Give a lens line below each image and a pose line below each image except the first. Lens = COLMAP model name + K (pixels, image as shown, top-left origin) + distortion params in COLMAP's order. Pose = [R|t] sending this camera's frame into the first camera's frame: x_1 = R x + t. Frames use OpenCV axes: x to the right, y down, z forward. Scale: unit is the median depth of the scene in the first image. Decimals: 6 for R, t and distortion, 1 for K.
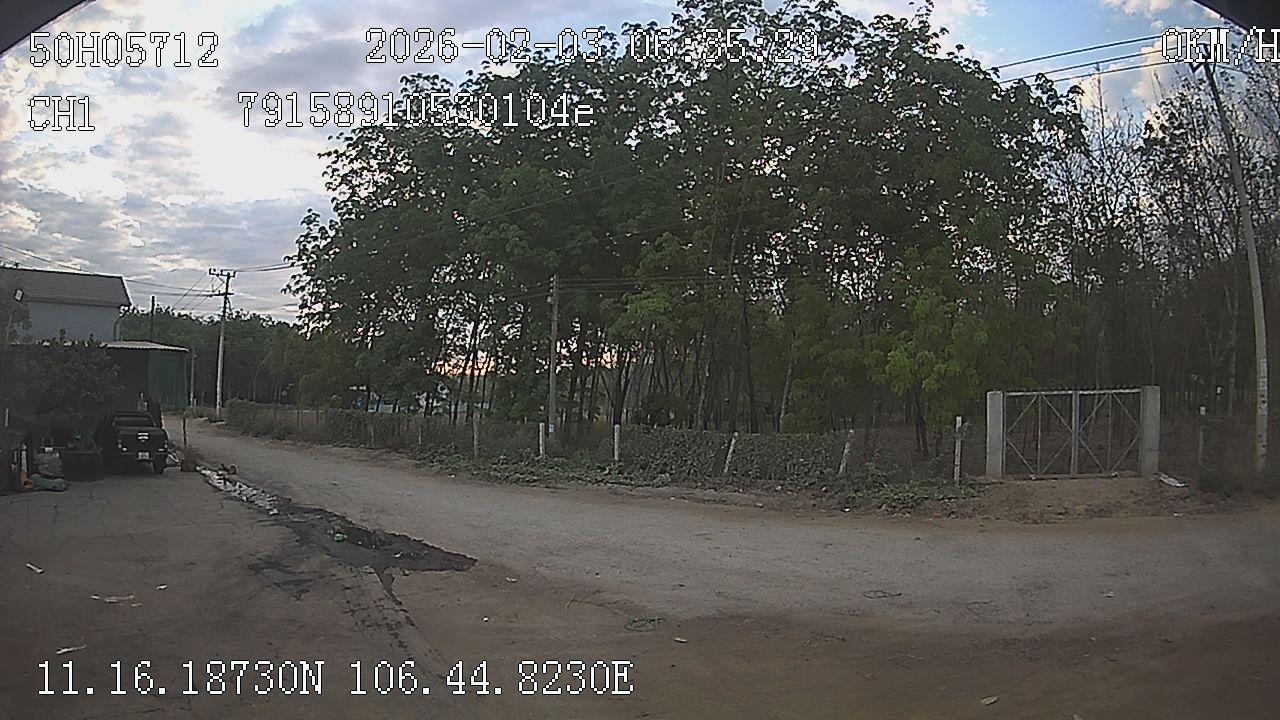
lens RADIAL K [[1031.1, 0, 669.3], [0, 1031.1, 359.8], [0, 0, 1]] dist [-0.329961, 0.006188]
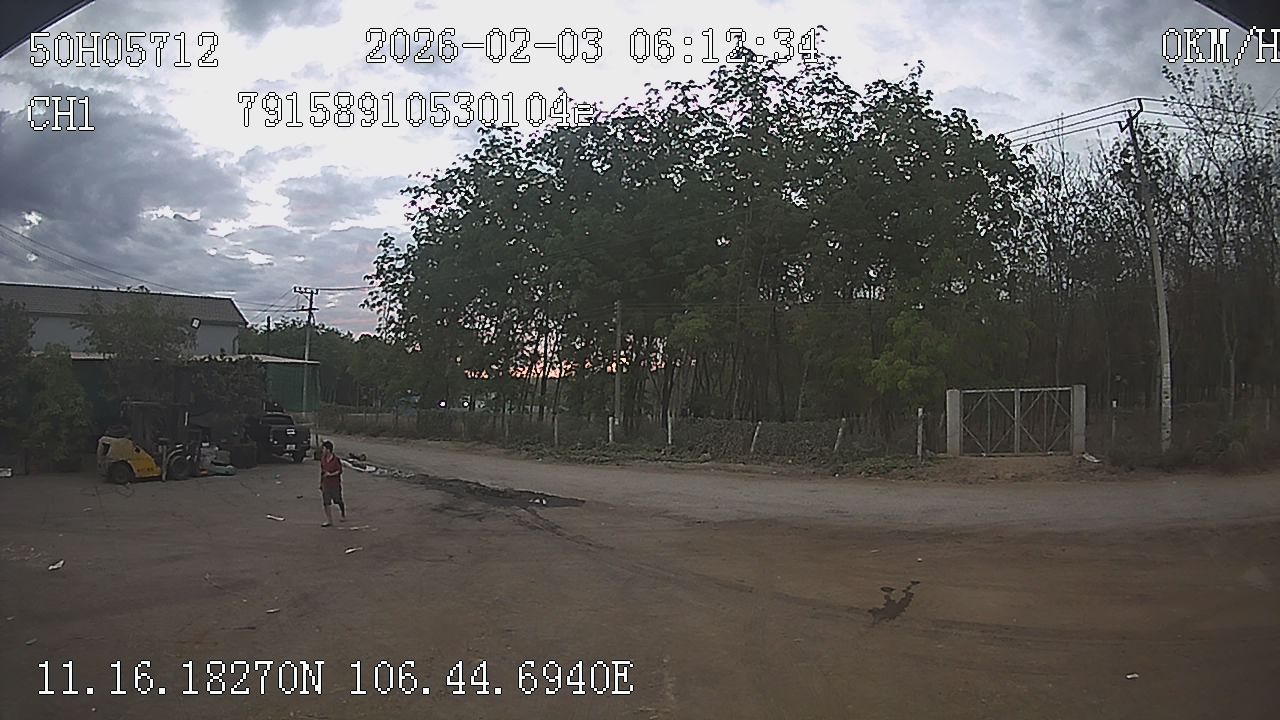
lens RADIAL K [[1323.4, 0, 584.2], [0, 1323.4, 363.2], [0, 0, 1]] dist [-0.385435, 0.010569]
pose [[0.995318, -0.008929, -0.096243, 0.002554], [0.009554, 0.999936, 0.006032, -0.015268], [0.096183, -0.006924, 0.995340, -0.622682]]
